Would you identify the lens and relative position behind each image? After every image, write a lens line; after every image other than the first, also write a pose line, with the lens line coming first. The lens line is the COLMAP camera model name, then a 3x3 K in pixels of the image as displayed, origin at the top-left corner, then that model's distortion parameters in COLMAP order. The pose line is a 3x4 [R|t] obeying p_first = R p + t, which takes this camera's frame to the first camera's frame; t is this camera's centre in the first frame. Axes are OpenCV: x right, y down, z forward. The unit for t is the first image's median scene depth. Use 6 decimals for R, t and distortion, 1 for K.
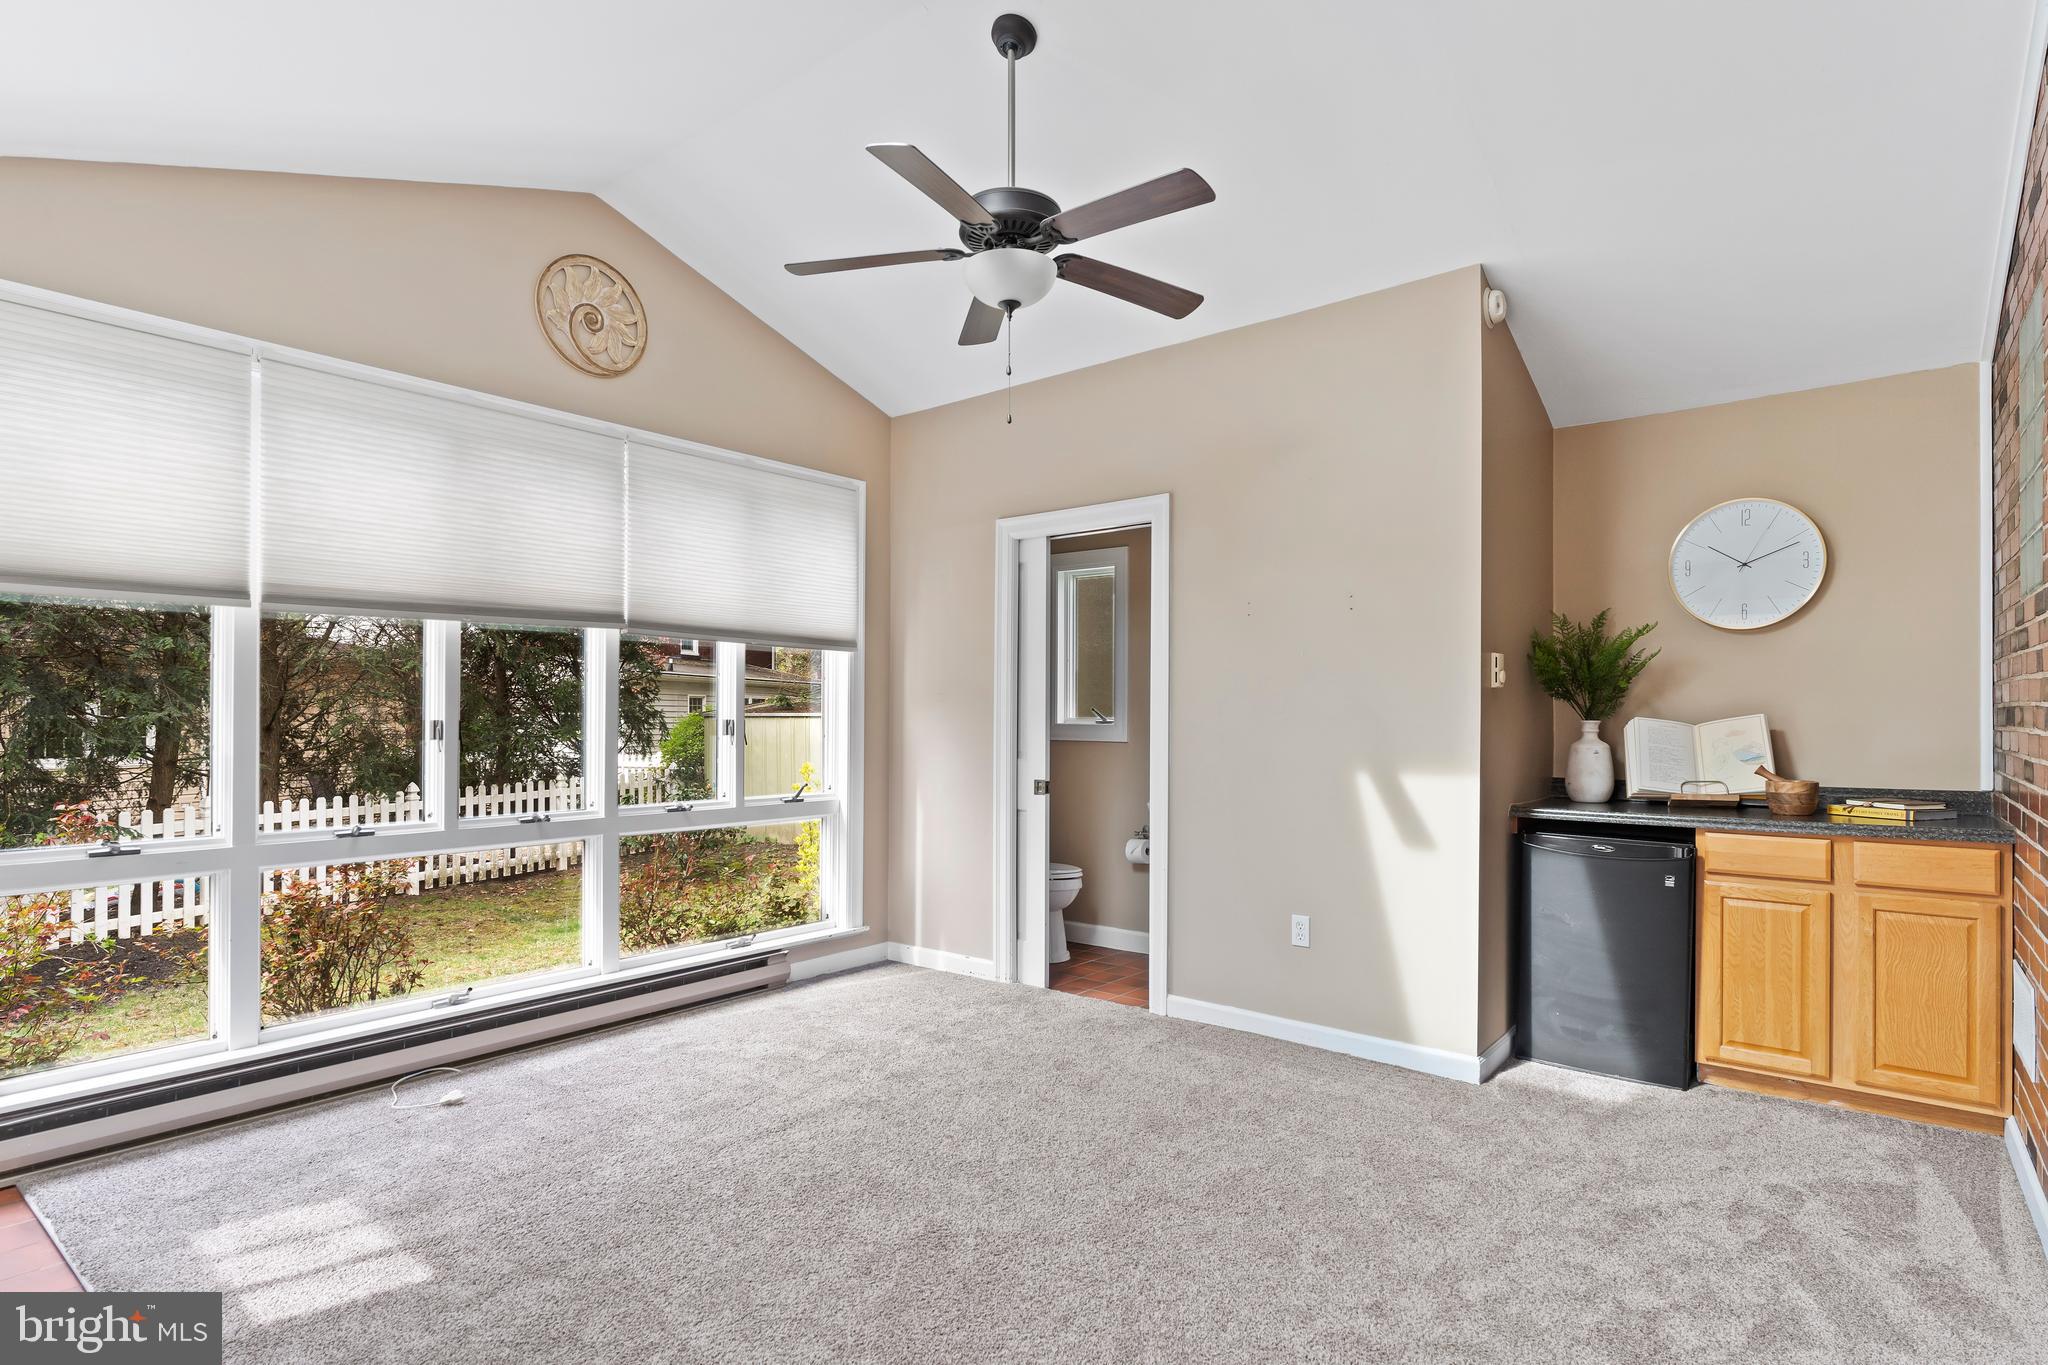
lens RADIAL K [[1049.5, 0, 1021.1], [0, 1049.5, 671.7], [0, 0, 1]] dist [-0.005303, 0.000600]
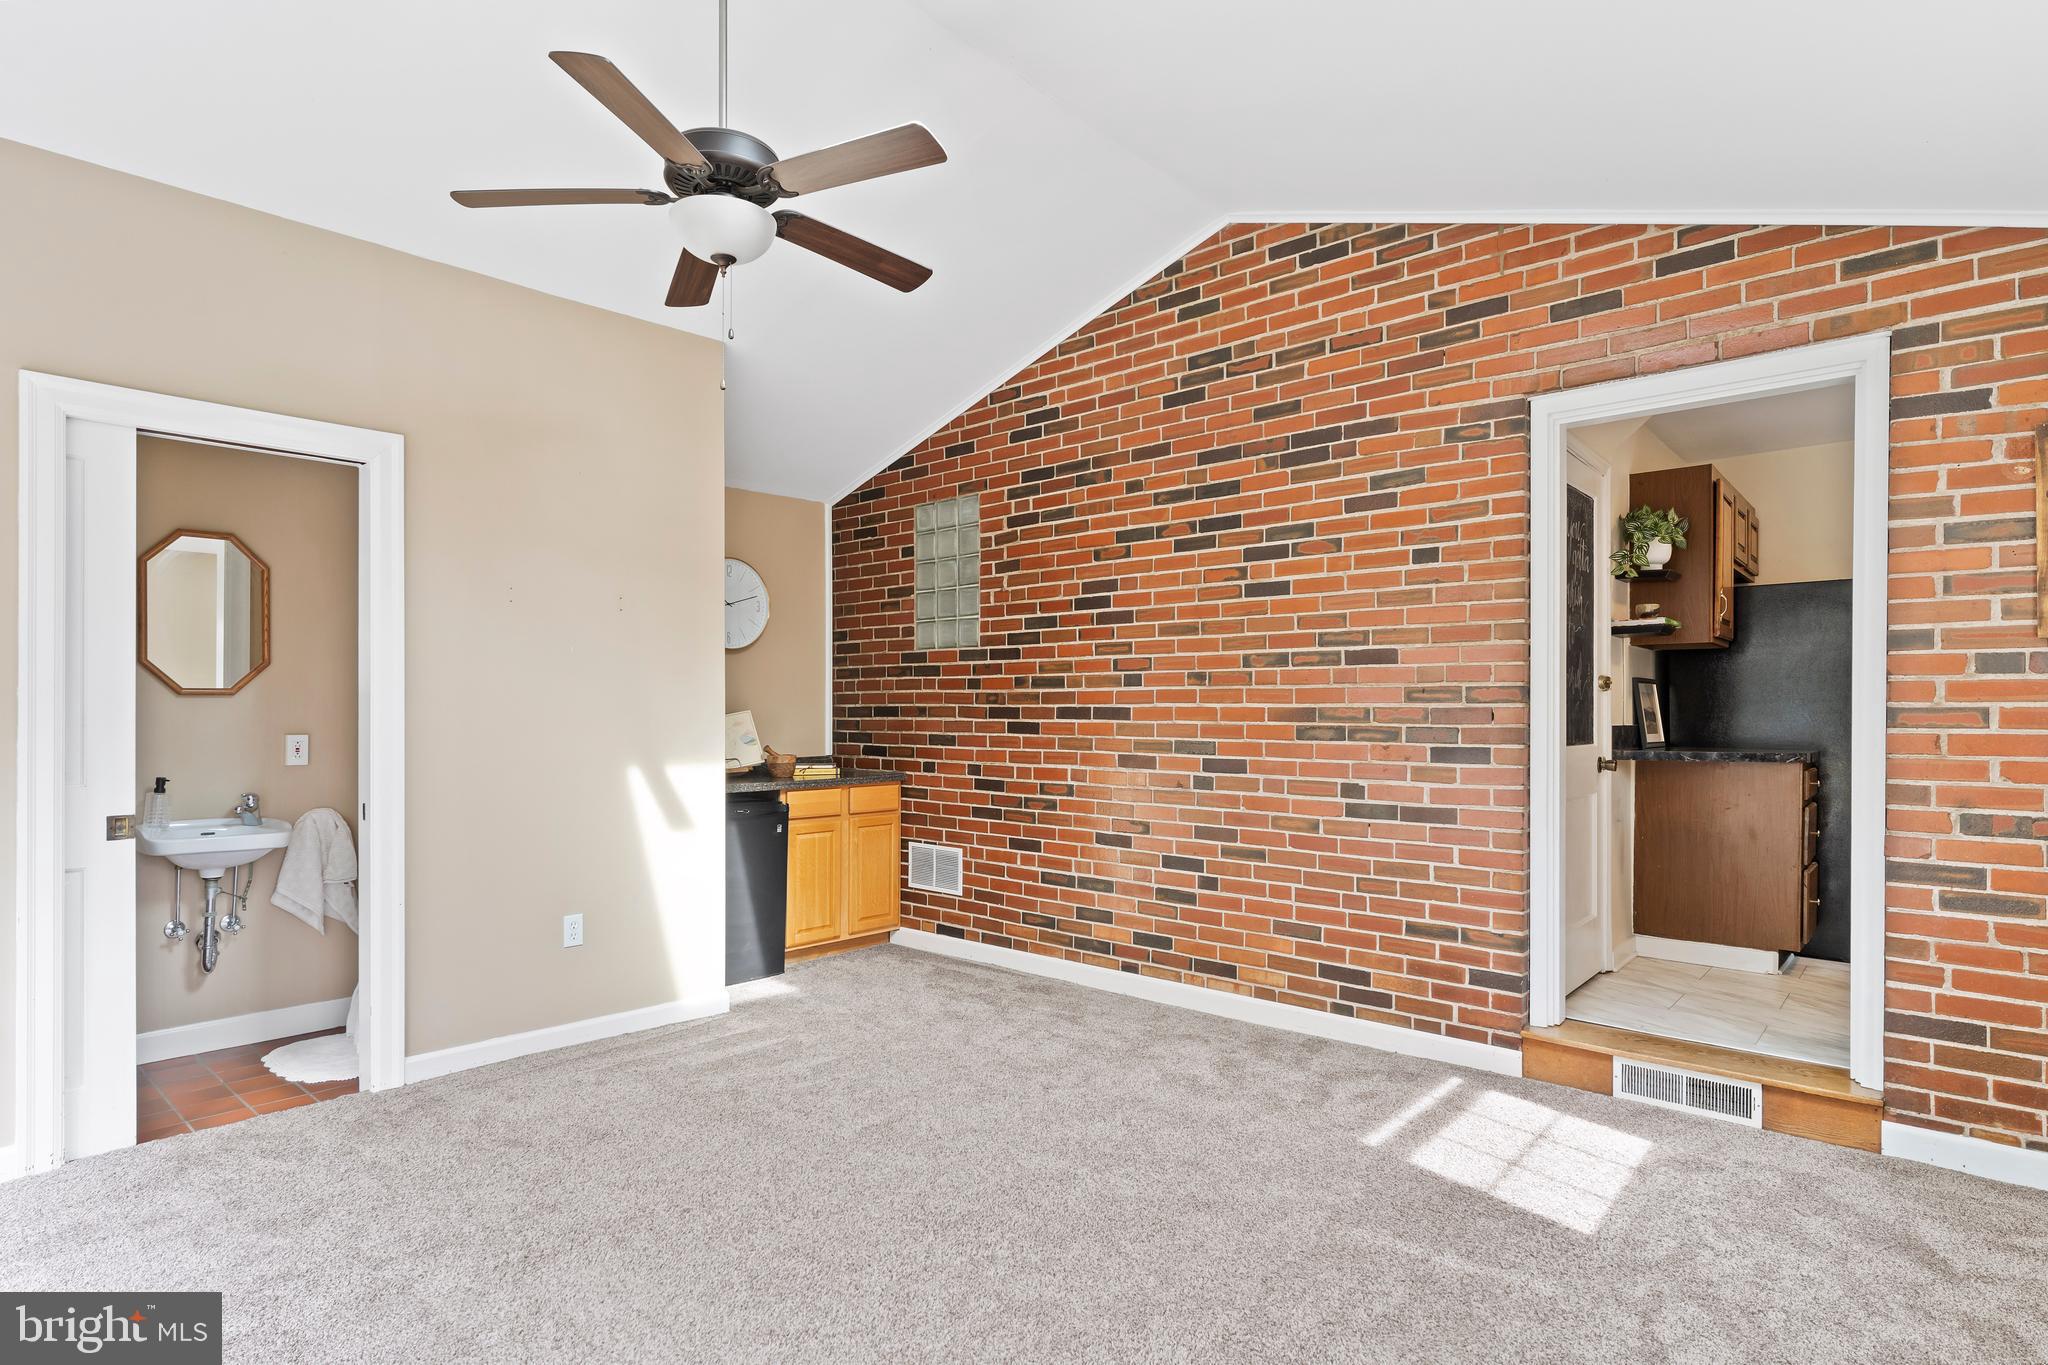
lens RADIAL K [[1049.5, 0, 1021.1], [0, 1049.5, 671.7], [0, 0, 1]] dist [-0.005303, 0.000600]
pose [[0.056035, 0.037122, 0.997738, -0.769657], [-0.041930, 0.998514, -0.034796, 0.023695], [-0.997548, -0.039885, 0.057509, 0.589592]]
